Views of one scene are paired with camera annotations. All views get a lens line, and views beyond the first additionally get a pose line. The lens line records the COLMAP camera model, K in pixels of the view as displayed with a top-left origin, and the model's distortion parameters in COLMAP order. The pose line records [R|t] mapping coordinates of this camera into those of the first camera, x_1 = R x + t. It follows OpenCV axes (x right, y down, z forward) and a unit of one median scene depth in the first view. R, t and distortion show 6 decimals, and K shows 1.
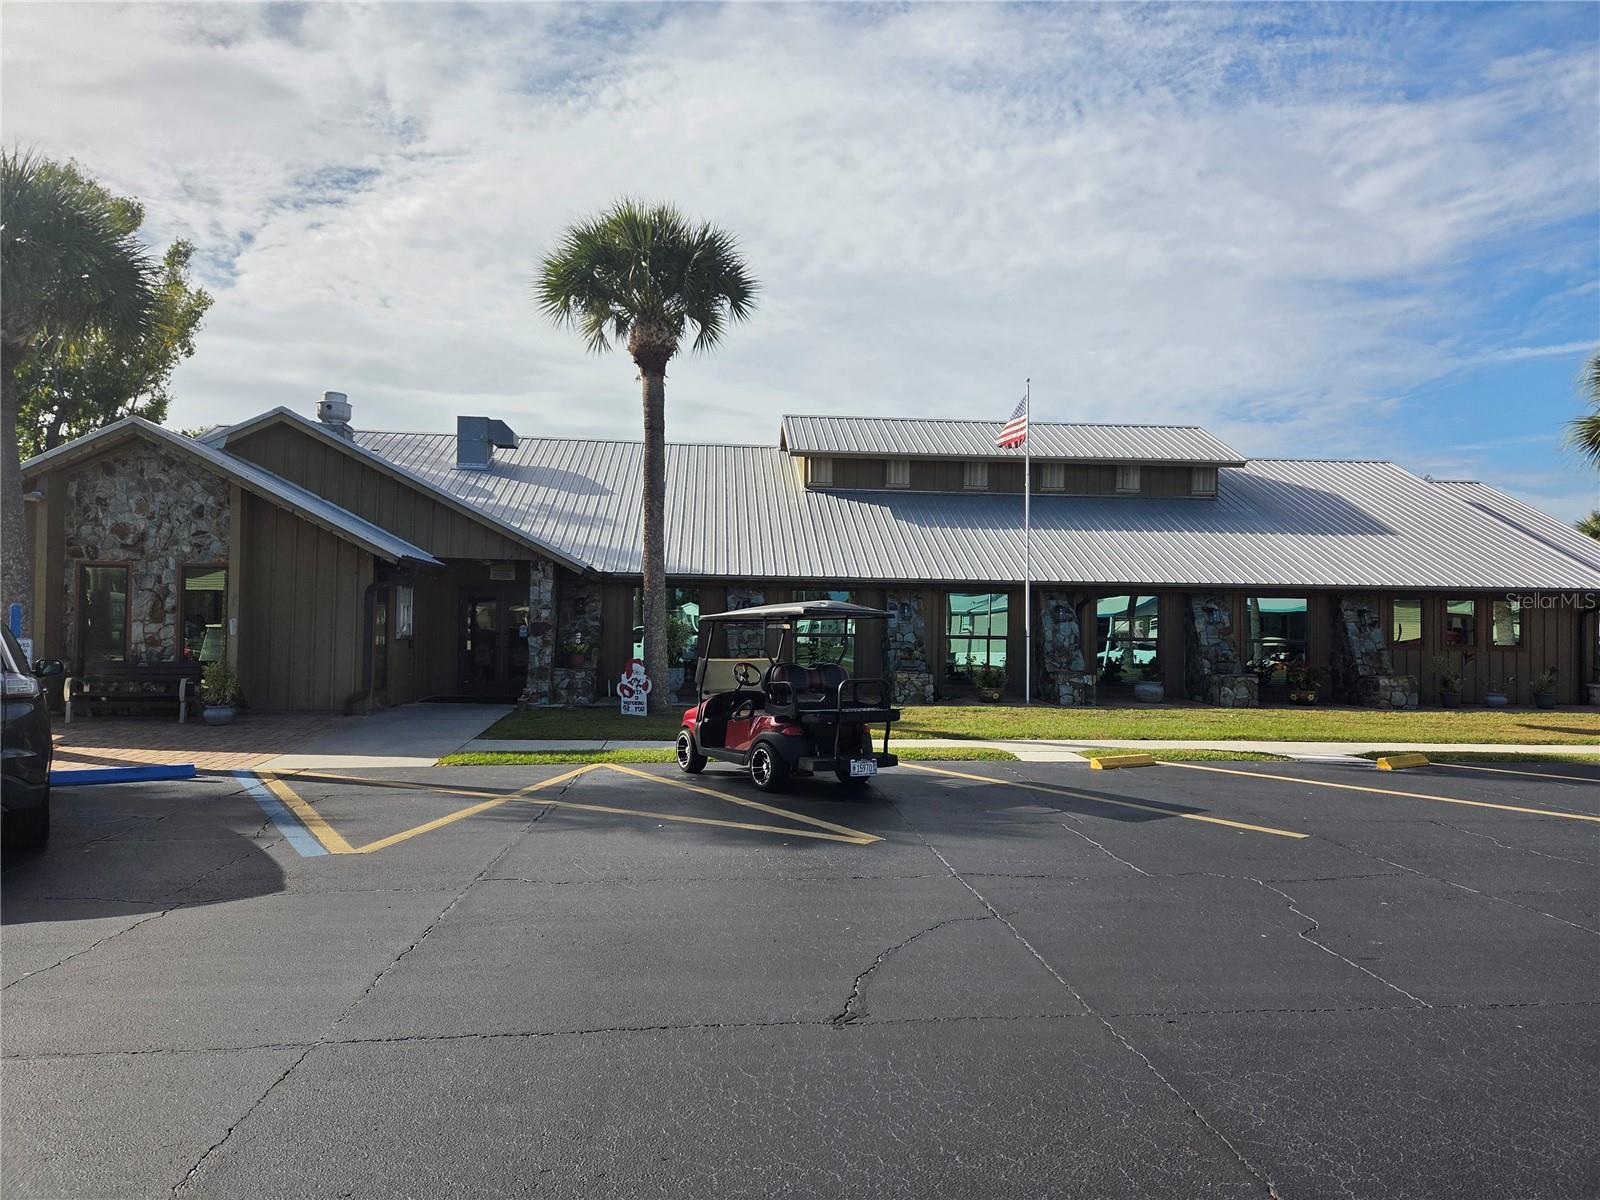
lens RADIAL K [[861.5, 0, 795.1], [0, 861.5, 642.4], [0, 0, 1]] dist [0.049985, -0.031087]
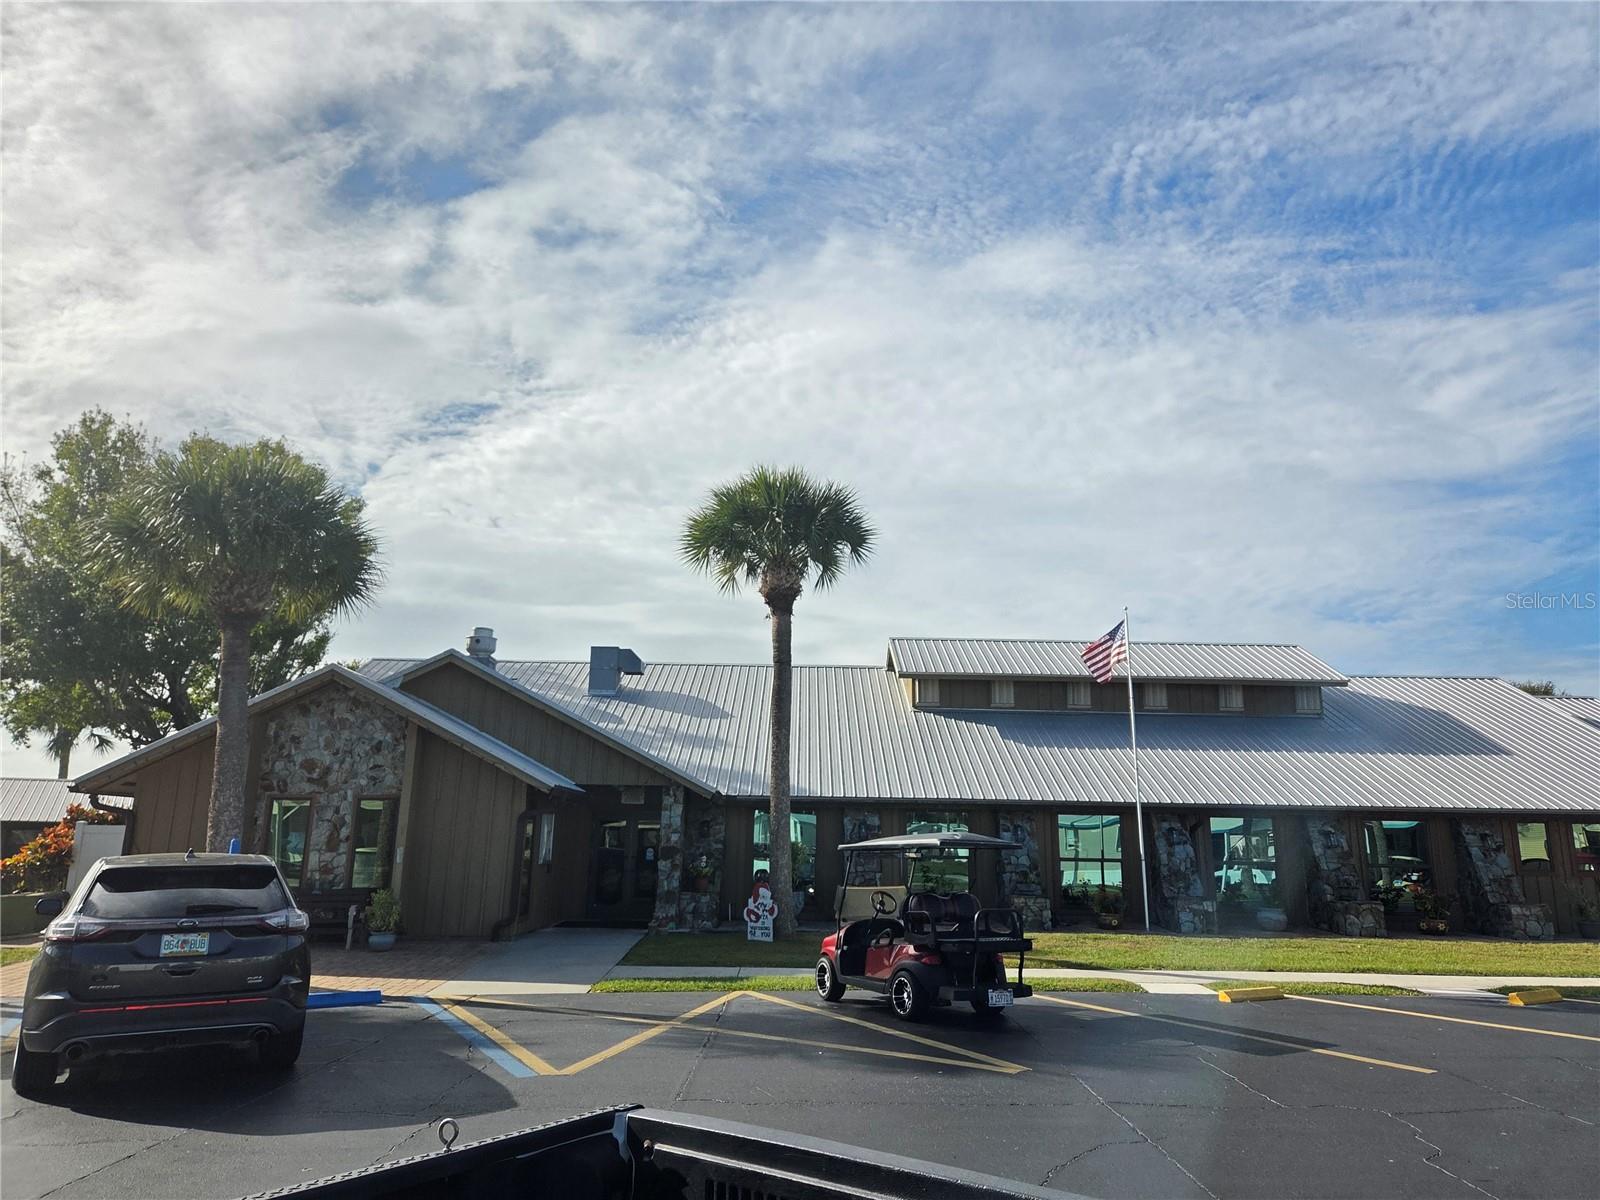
lens RADIAL K [[1082.2, 0, 792.6], [0, 1082.2, 602.5], [0, 0, 1]] dist [0.078086, -0.067479]
pose [[0.999830, -0.001125, -0.018391, -0.108875], [-0.002640, 0.979082, -0.203447, -0.039280], [0.018236, 0.203461, 0.978913, -0.295559]]
